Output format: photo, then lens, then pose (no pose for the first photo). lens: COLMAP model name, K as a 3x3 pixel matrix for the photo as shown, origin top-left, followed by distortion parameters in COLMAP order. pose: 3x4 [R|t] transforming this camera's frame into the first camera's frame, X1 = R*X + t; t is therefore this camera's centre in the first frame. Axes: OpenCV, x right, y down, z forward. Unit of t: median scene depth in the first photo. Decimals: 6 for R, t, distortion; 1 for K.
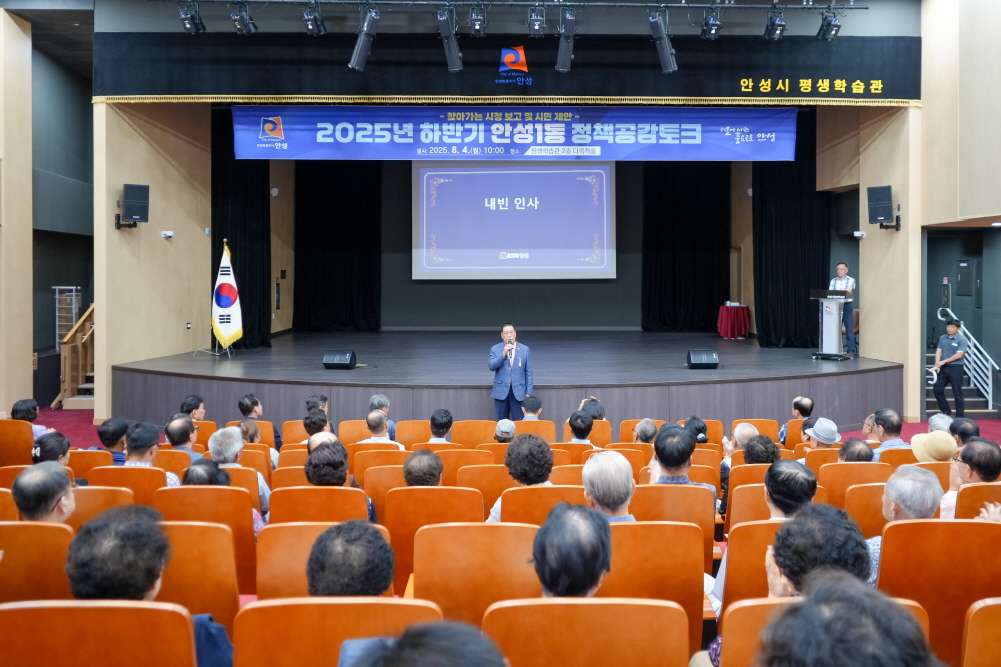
lens RADIAL K [[752.8, 0, 495.0], [0, 752.8, 276.2], [0, 0, 1]] dist [0.015260, 0.018265]
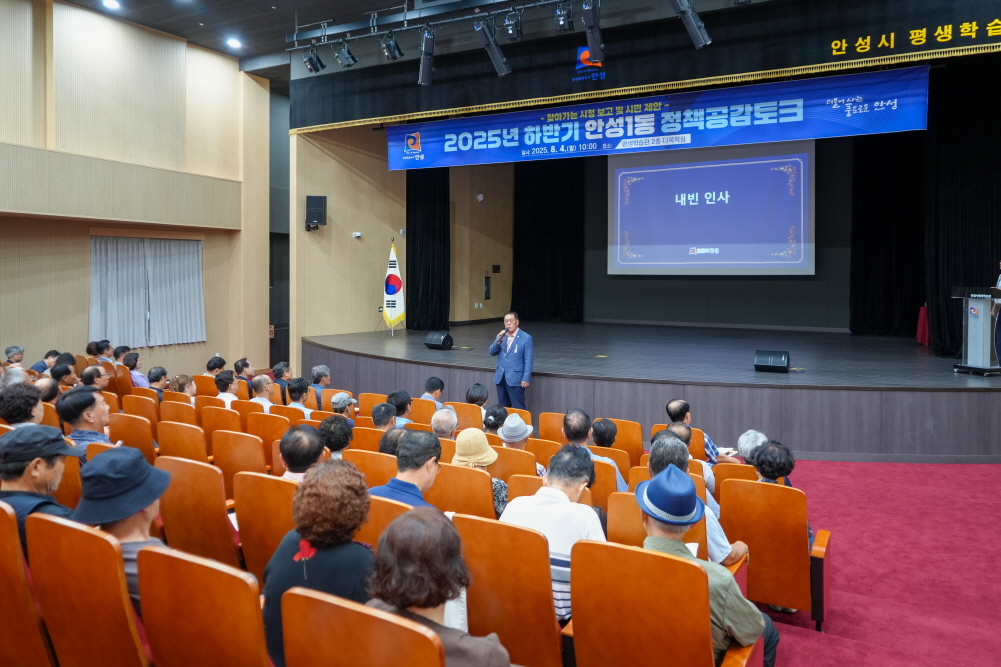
lens RADIAL K [[698.9, 0, 504.1], [0, 698.9, 275.9], [0, 0, 1]] dist [0.031788, 0.016508]
pose [[0.884898, 0.008461, -0.465709, 0.348828], [-0.008030, 0.999964, 0.002909, 0.007788], [0.465716, 0.001165, 0.884933, 0.100852]]
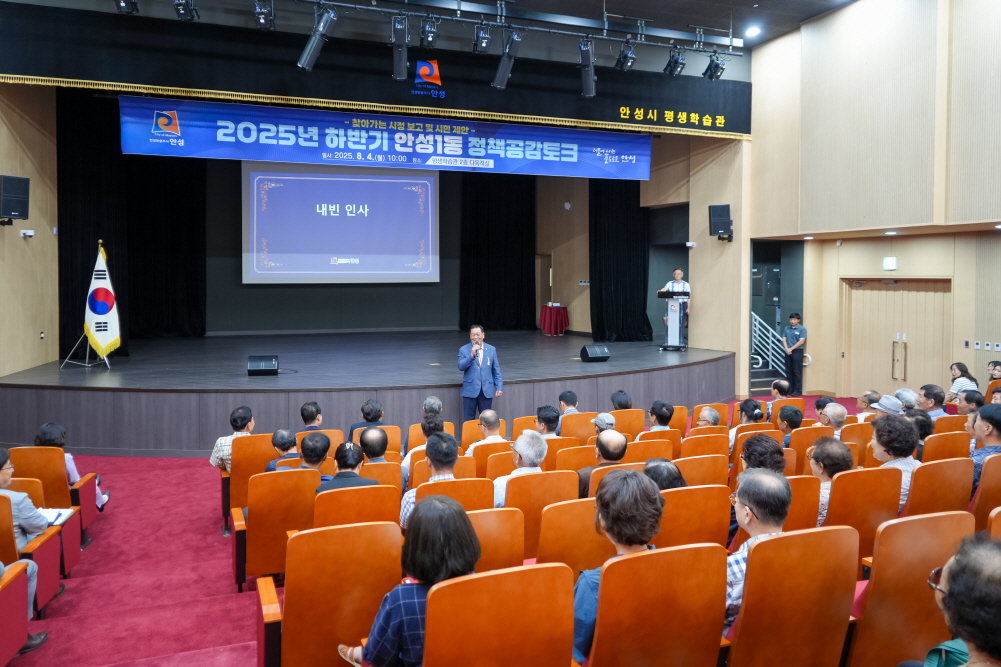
lens RADIAL K [[716.0, 0, 424.0], [0, 716.0, 289.1], [0, 0, 1]] dist [0.031090, 0.003069]
pose [[0.953407, -0.004975, 0.301646, -0.267279], [0.001409, 0.999927, 0.012038, 0.000726], [-0.301684, -0.011052, 0.953344, 0.047459]]
